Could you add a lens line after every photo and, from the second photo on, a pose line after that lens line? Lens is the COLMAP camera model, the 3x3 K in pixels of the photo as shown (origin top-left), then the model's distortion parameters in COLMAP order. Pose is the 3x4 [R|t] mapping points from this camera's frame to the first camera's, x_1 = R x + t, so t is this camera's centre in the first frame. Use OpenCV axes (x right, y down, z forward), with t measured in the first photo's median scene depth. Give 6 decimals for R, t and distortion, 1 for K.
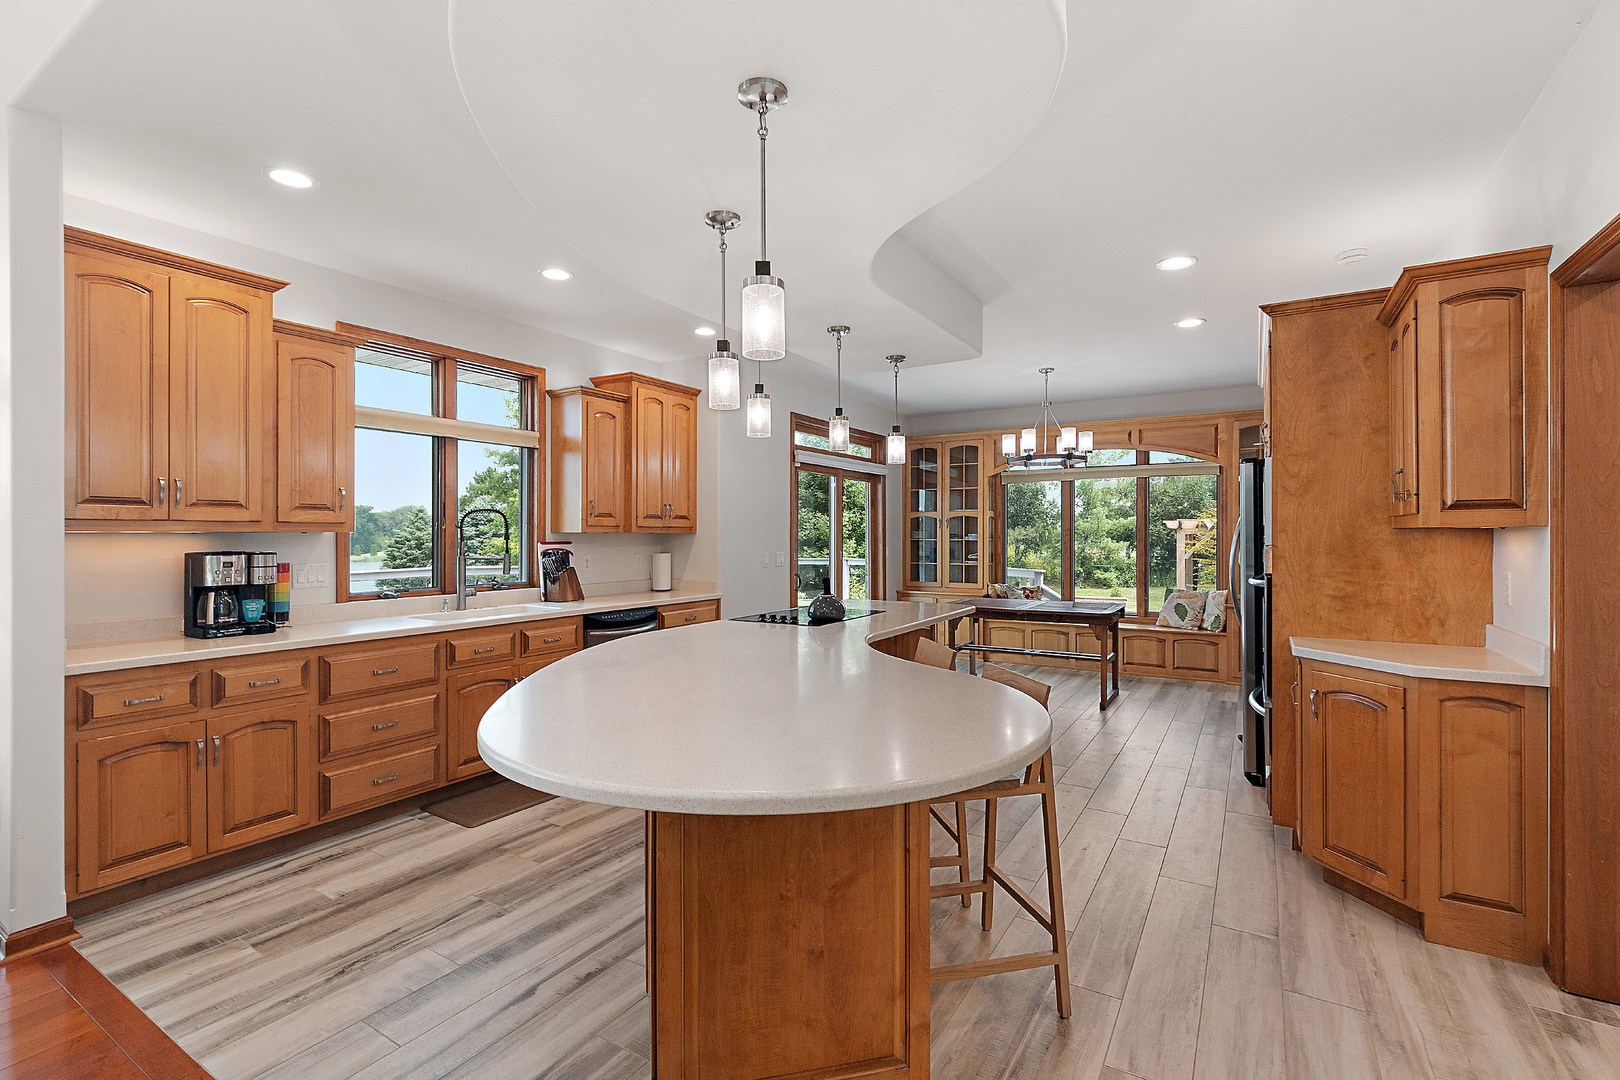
lens RADIAL K [[730.7, 0, 807.0], [0, 730.7, 535.4], [0, 0, 1]] dist [-0.003306, -0.000276]
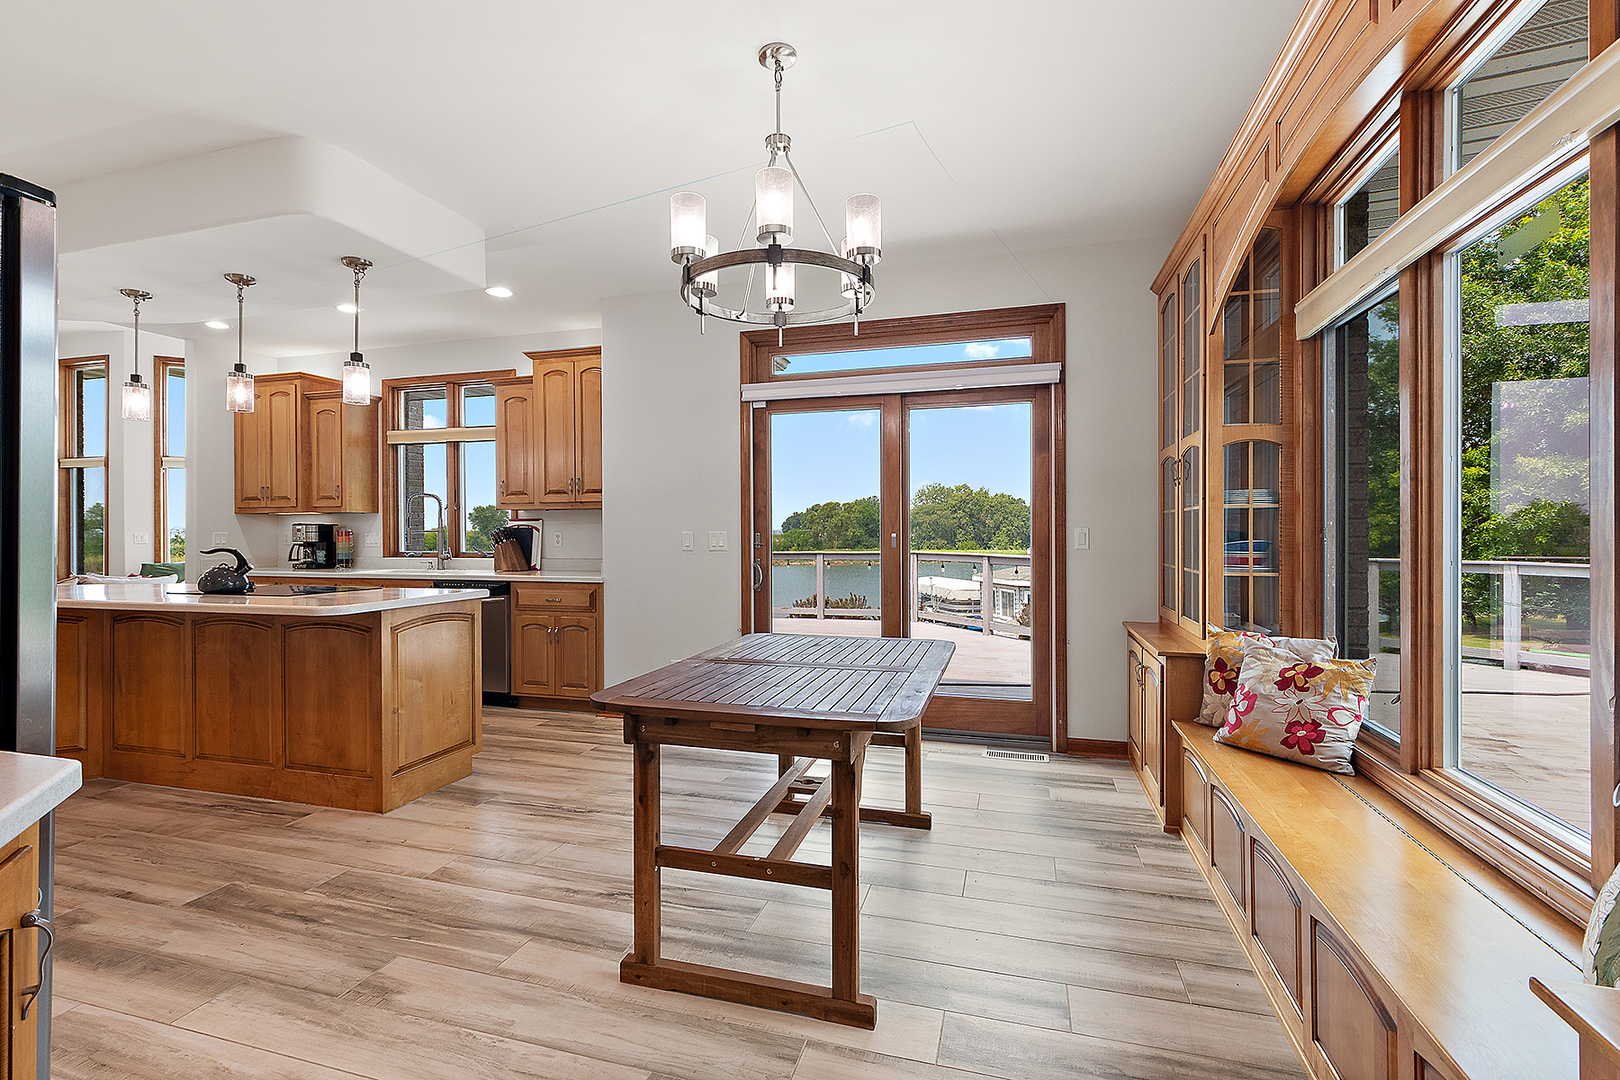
lens RADIAL K [[730.7, 0, 805.4], [0, 730.7, 537.3], [0, 0, 1]] dist [-0.003306, -0.000276]
pose [[0.261671, 0.008031, -0.965124, 1.250888], [0.001801, 0.999960, 0.008809, 0.040695], [0.965155, -0.004043, 0.261646, 1.627842]]
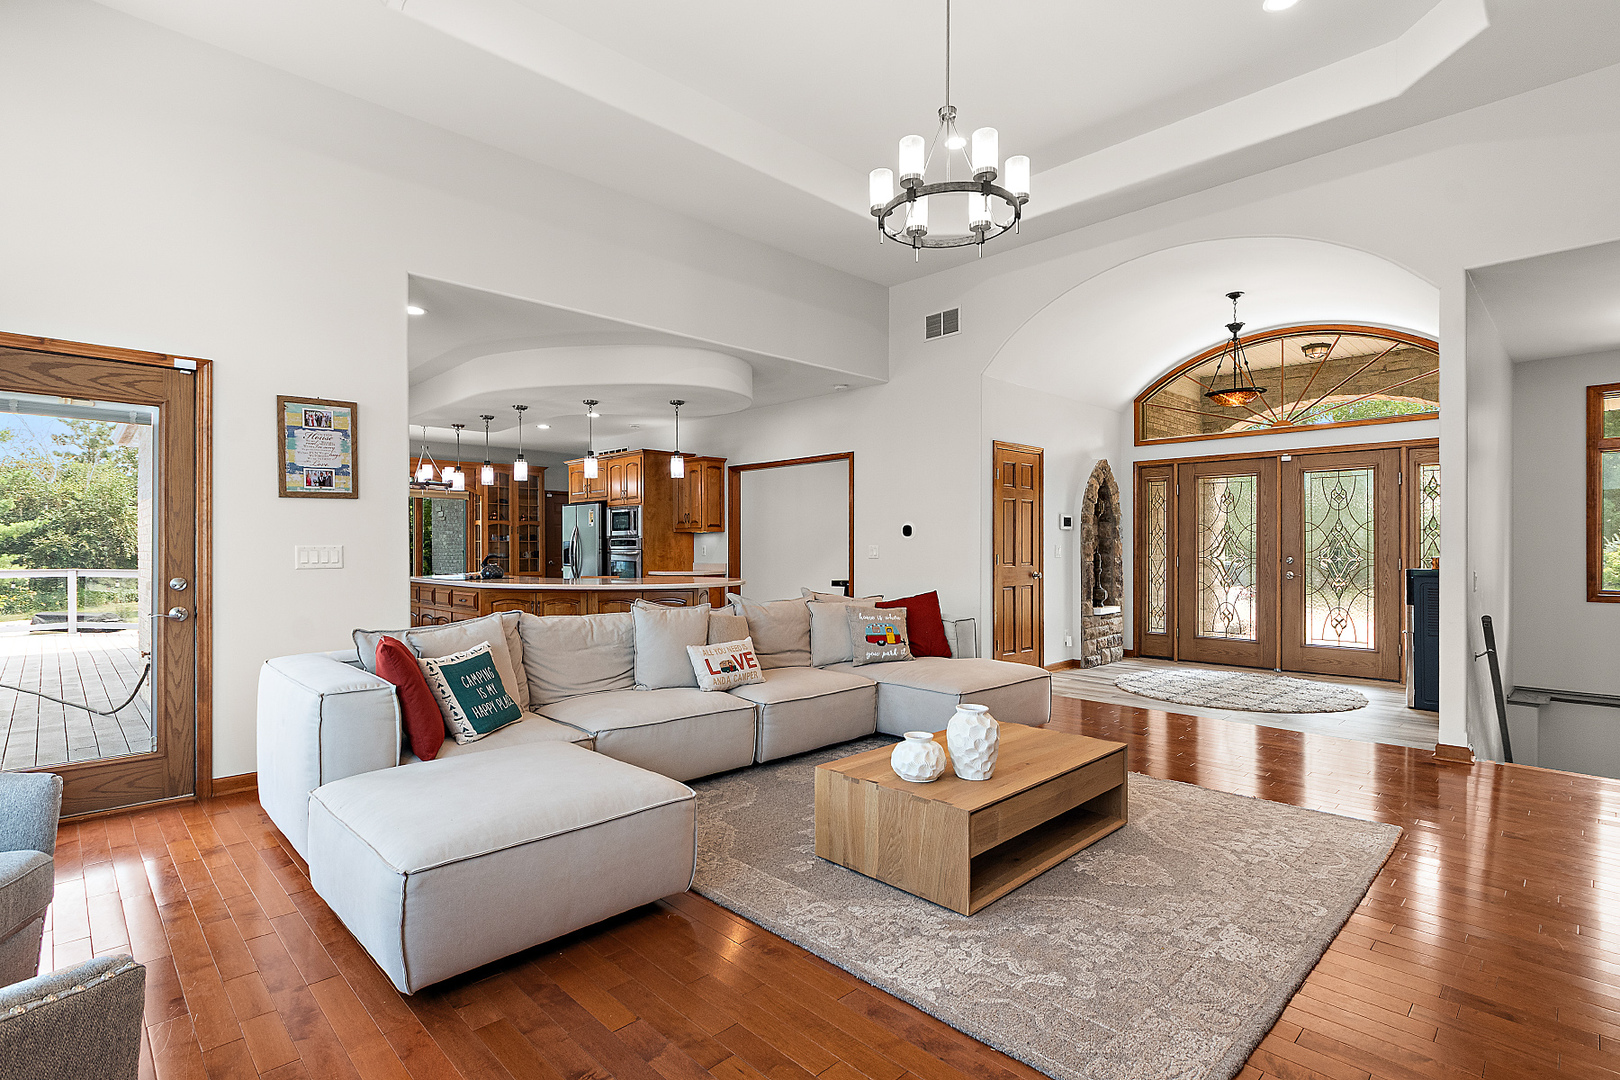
lens RADIAL K [[769.5, 0, 825.0], [0, 769.5, 546.5], [0, 0, 1]] dist [-0.000391, -0.000393]
pose [[0.220463, 0.001110, 0.975395, -1.824616], [0.002999, 0.999994, -0.001816, 0.048103], [-0.975391, 0.003325, 0.220458, -0.253301]]
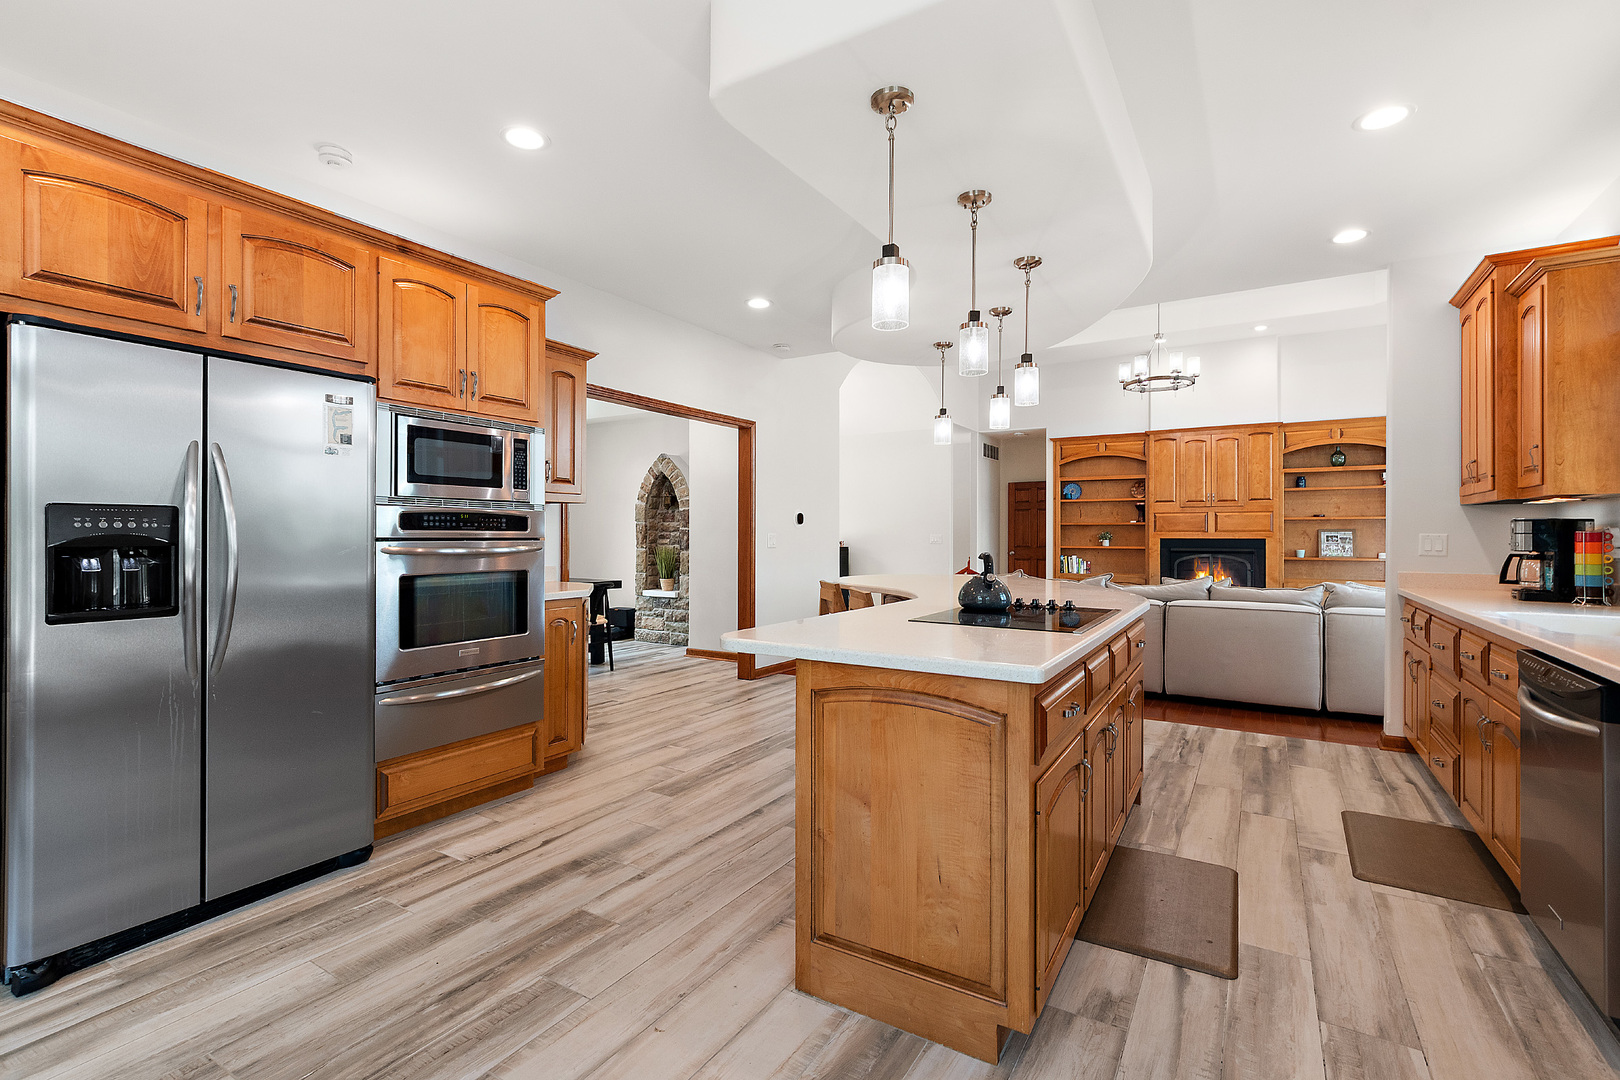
lens RADIAL K [[730.7, 0, 802.2], [0, 730.7, 538.8], [0, 0, 1]] dist [-0.003306, -0.000276]
pose [[-0.999995, -0.001410, 0.002989, 0.231979], [-0.001392, 0.999982, 0.005861, 0.044017], [-0.002997, 0.005857, -0.999978, 1.914173]]
